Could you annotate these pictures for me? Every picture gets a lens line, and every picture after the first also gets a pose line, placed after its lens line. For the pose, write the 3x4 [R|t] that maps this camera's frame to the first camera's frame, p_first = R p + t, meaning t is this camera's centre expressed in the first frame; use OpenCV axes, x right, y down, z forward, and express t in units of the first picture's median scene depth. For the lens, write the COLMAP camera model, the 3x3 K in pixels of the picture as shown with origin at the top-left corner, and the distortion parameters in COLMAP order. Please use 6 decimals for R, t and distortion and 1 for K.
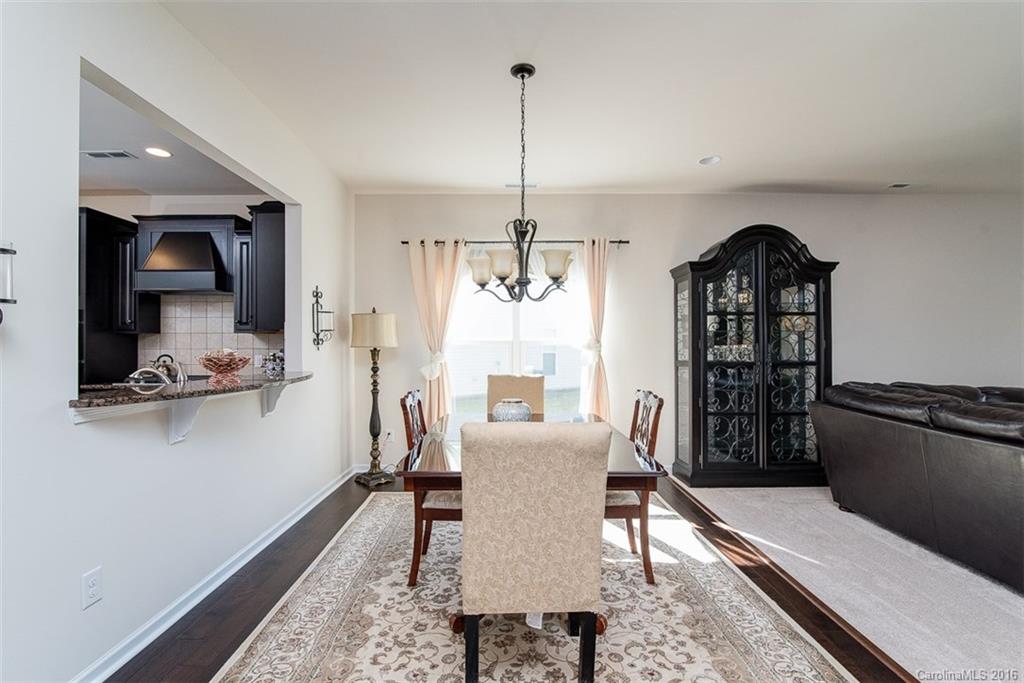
lens RADIAL K [[467.1, 0, 511.5], [0, 467.1, 348.9], [0, 0, 1]] dist [-0.013816, 0.000164]
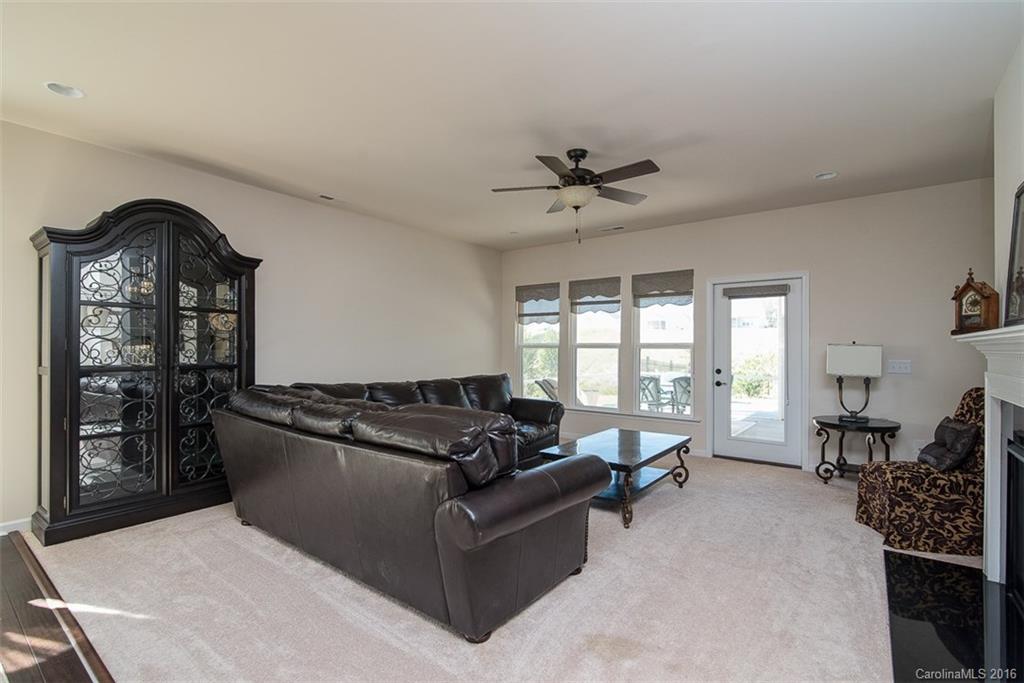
lens RADIAL K [[467.1, 0, 511.5], [0, 467.1, 348.9], [0, 0, 1]] dist [-0.013816, 0.000164]
pose [[0.599812, 0.000286, 0.800141, 0.255854], [0.001359, 0.999998, -0.001376, -0.000875], [-0.800140, 0.001913, 0.599811, 0.013181]]
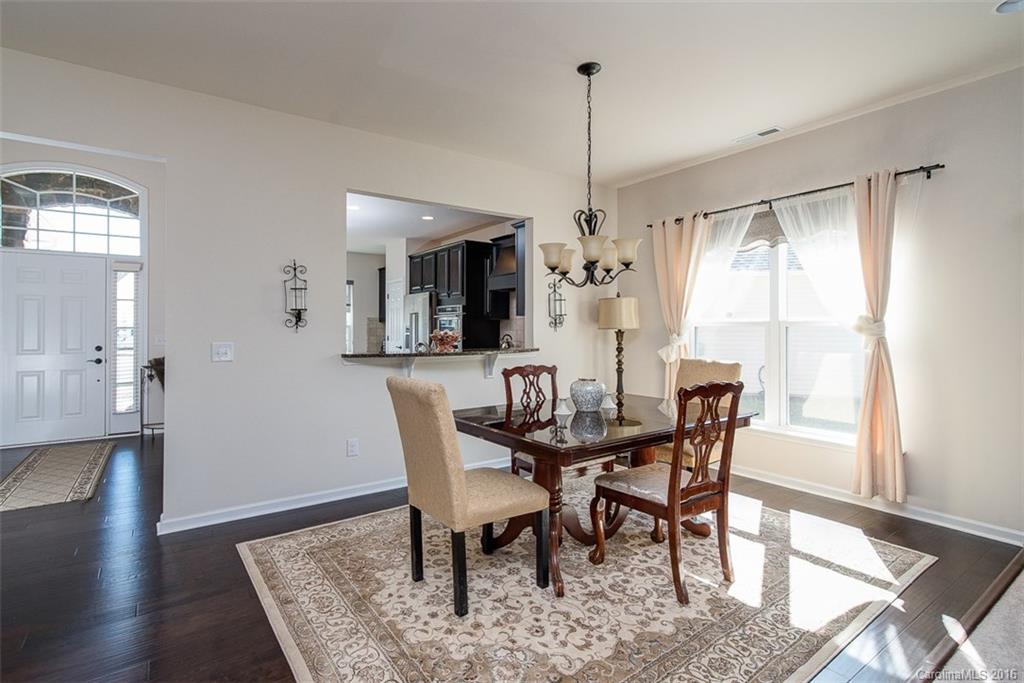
lens RADIAL K [[495.6, 0, 481.3], [0, 495.6, 326.5], [0, 0, 1]] dist [-0.000507, 0.000226]
pose [[0.560717, -0.003347, -0.828001, 0.515675], [-0.005126, 0.999959, -0.007514, 0.000890], [0.827992, 0.008458, 0.560676, 0.104089]]
